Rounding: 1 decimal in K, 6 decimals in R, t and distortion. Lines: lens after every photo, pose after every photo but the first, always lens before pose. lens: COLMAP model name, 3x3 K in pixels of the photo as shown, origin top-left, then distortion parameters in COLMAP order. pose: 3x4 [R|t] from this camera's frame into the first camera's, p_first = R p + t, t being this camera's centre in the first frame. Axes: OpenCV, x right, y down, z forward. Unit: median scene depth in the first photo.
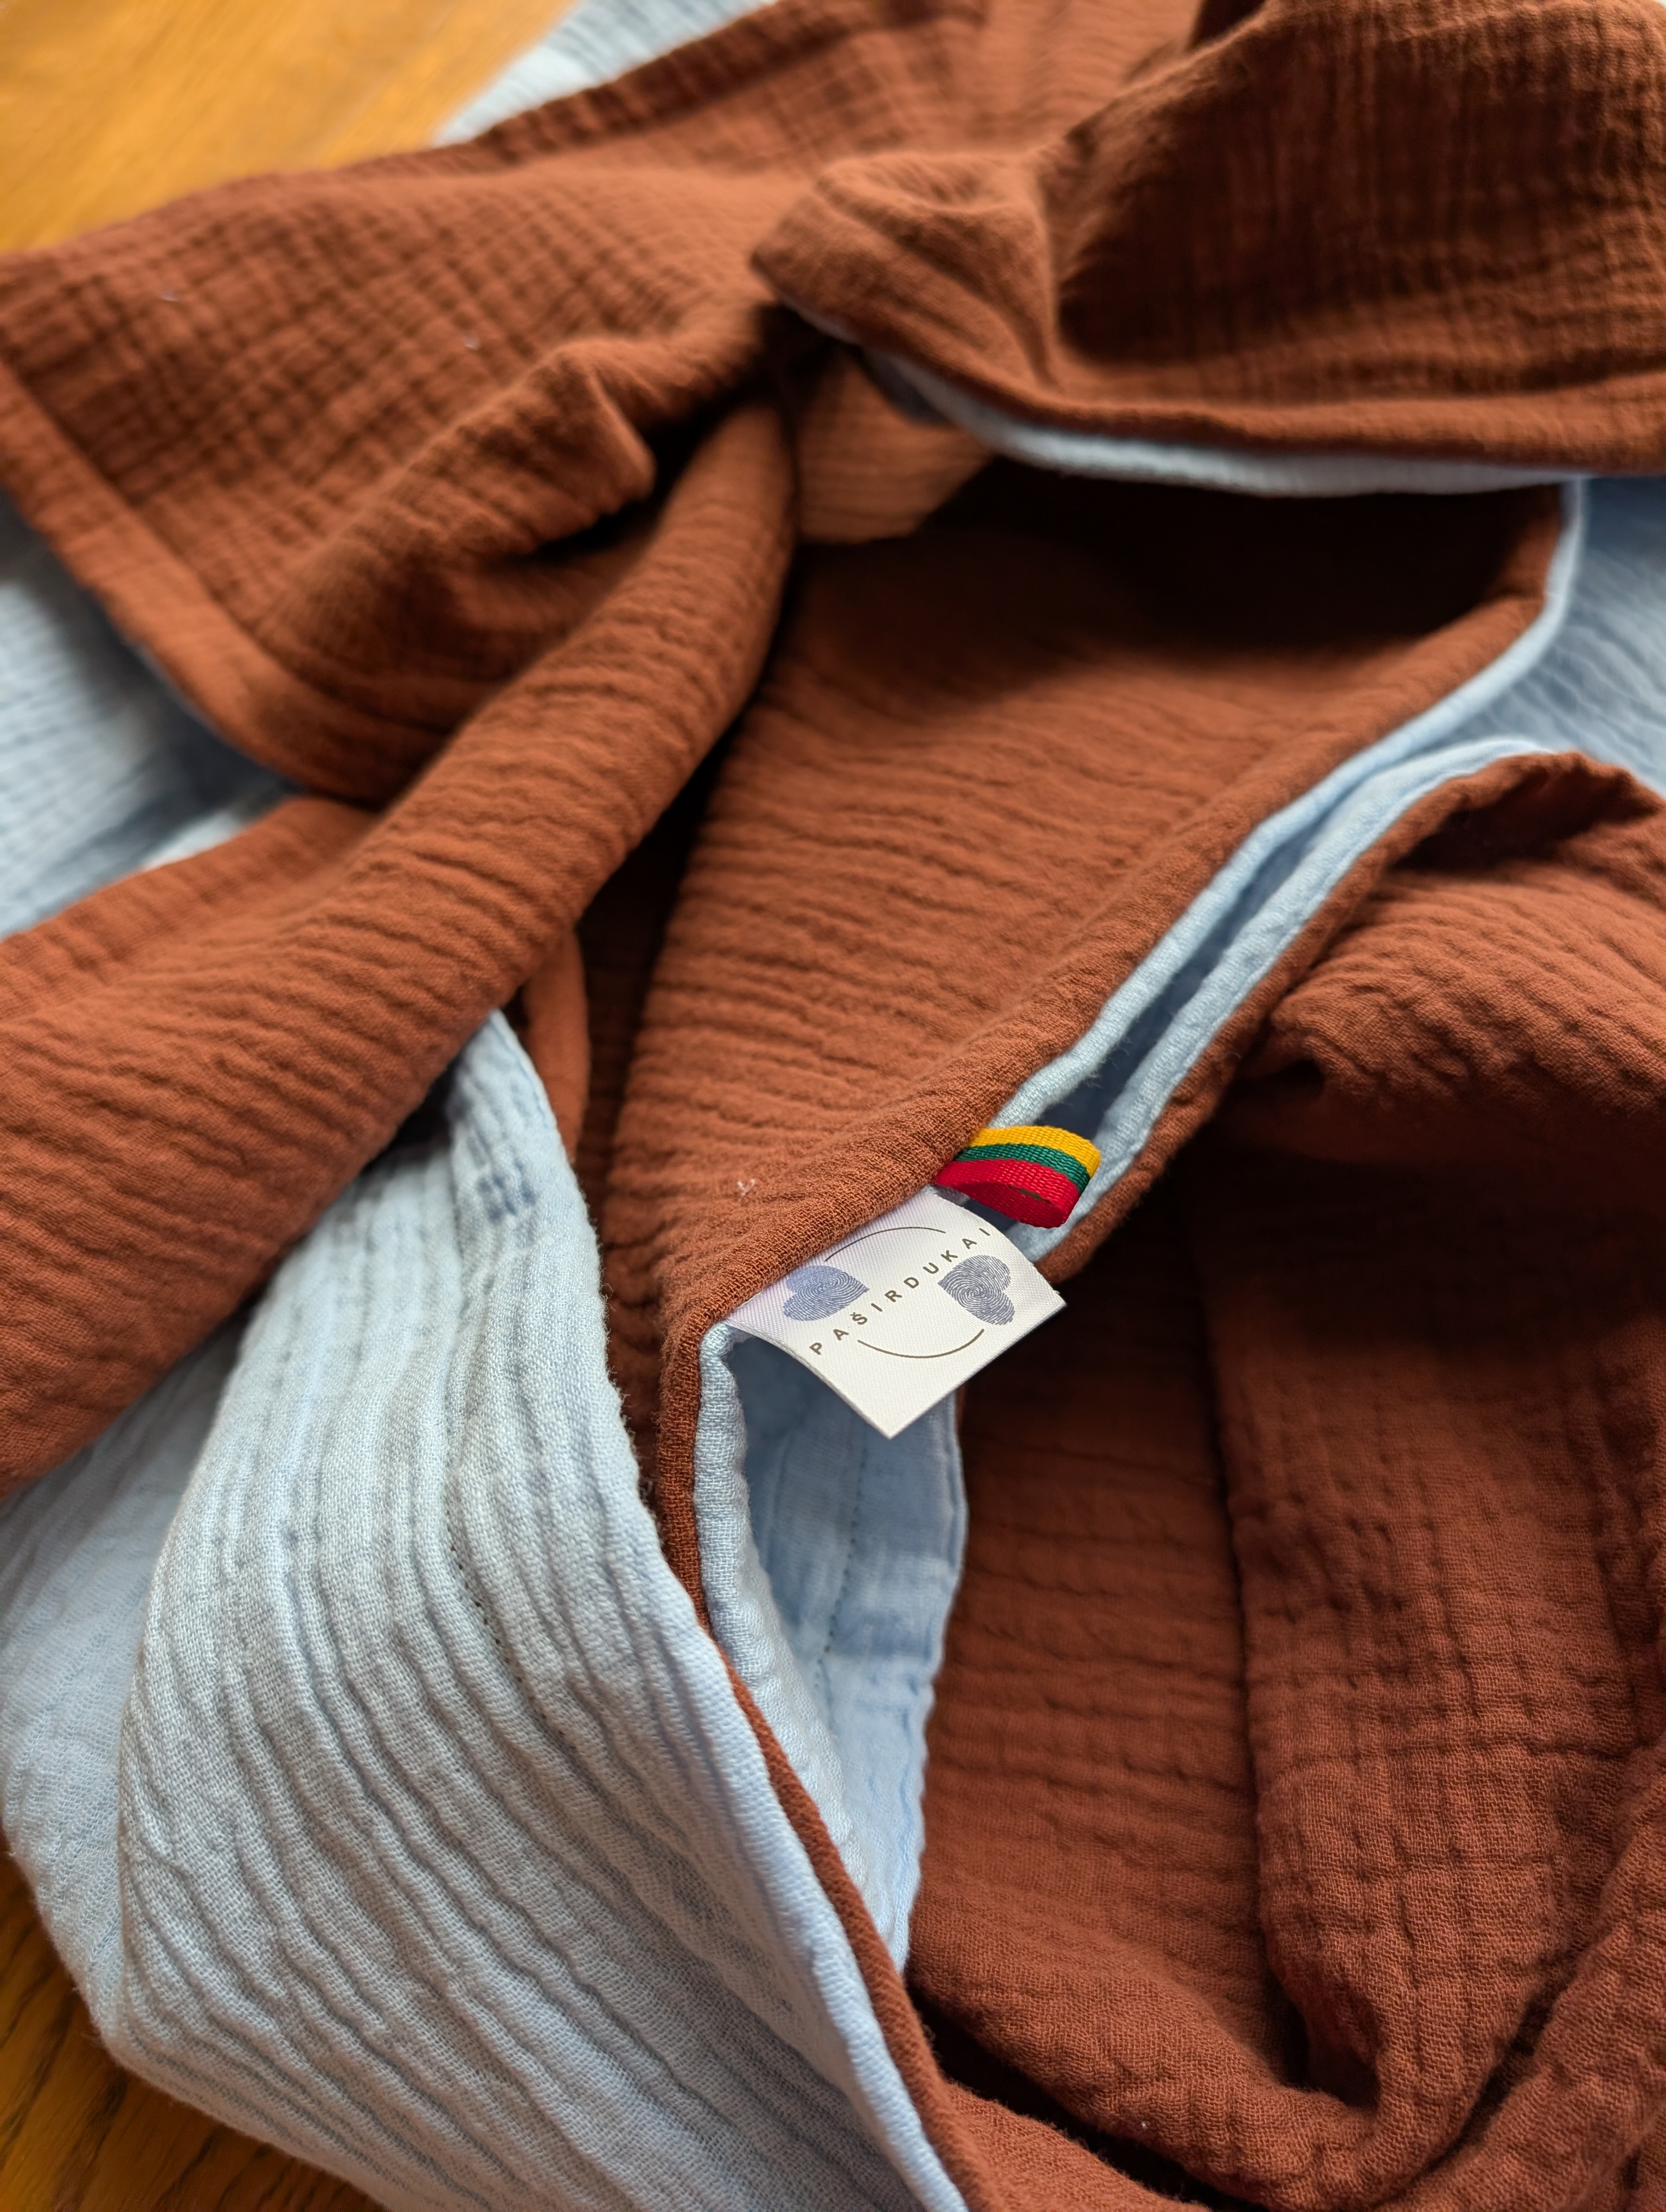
lens RADIAL K [[1748.7, 0, 808.3], [0, 1748.7, 1079.2], [0, 0, 1]] dist [-0.060646, 0.037350]
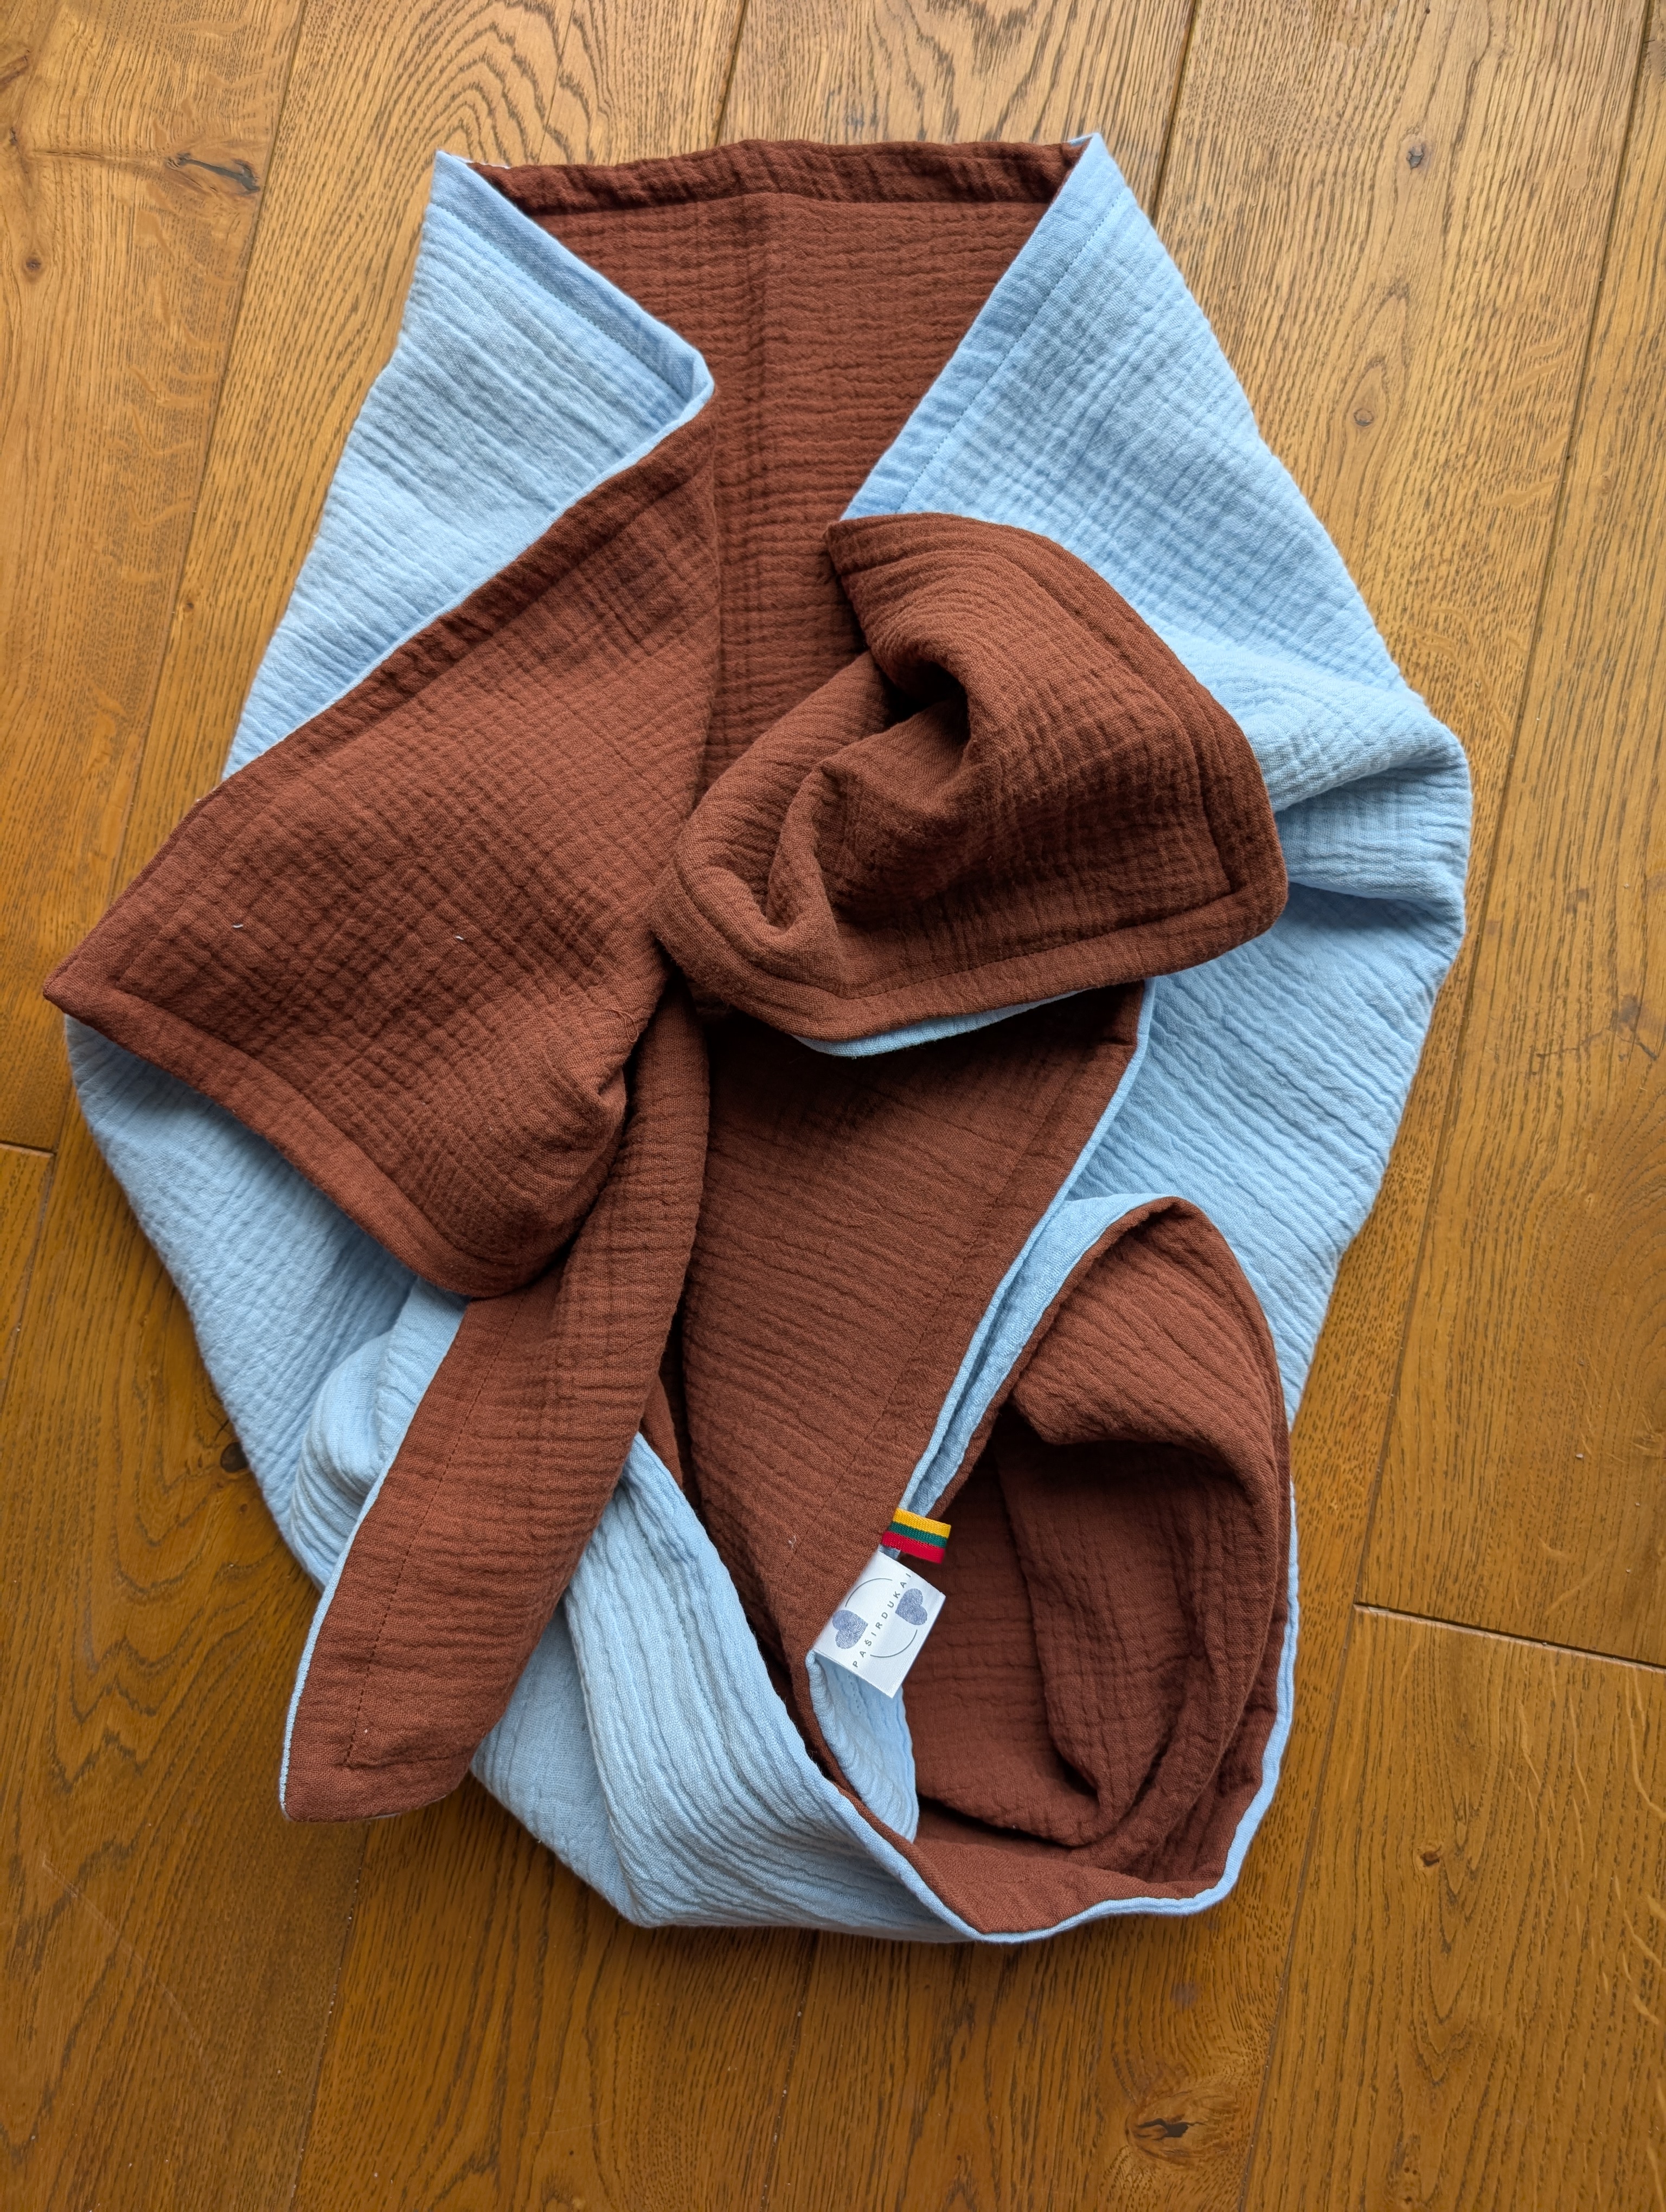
lens RADIAL K [[1677.2, 0, 819.0], [0, 1677.2, 1136.2], [0, 0, 1]] dist [-0.003525, -0.007534]
pose [[0.973125, -0.215054, 0.082342, -0.064324], [0.154288, 0.874337, 0.460141, -1.284355], [-0.170950, -0.435070, 0.884019, -0.625267]]
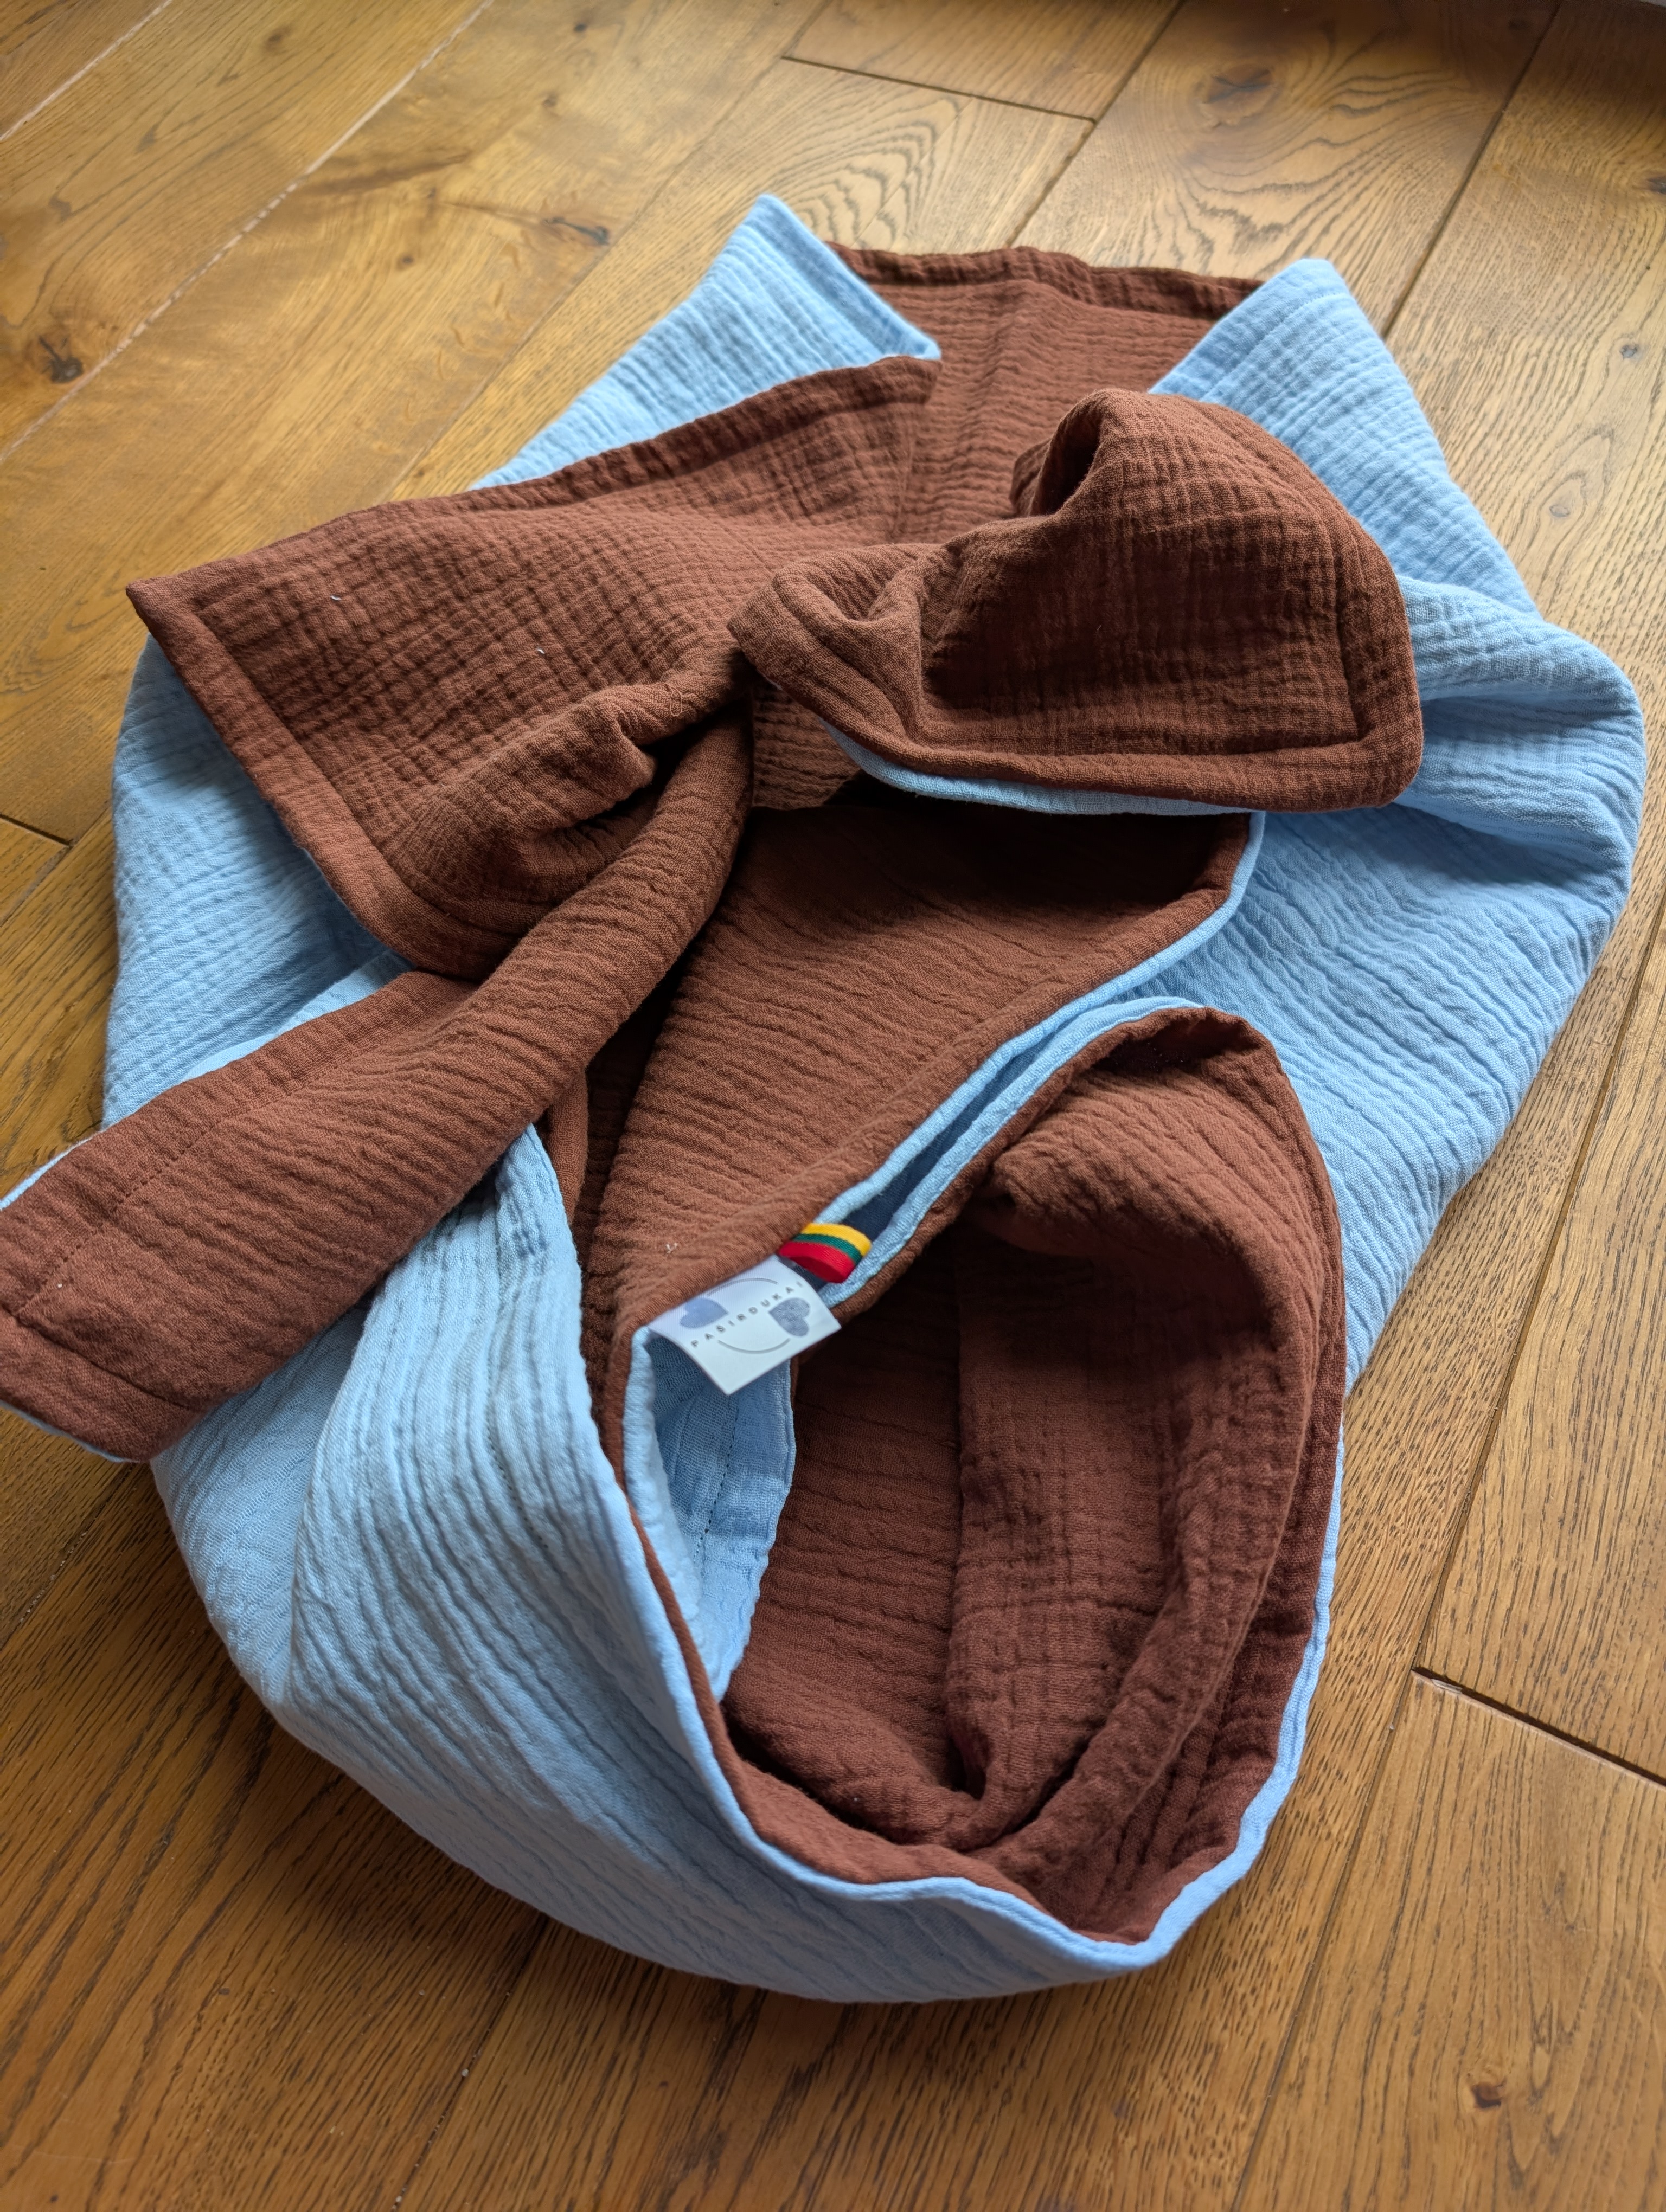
lens RADIAL K [[1685.4, 0, 838.1], [0, 1685.4, 1087.6], [0, 0, 1]] dist [-0.007352, -0.004404]
pose [[0.997942, 0.063695, 0.007375, 0.099638], [-0.063650, 0.997953, -0.006197, -0.089851], [-0.007754, 0.005715, 0.999954, -0.613756]]
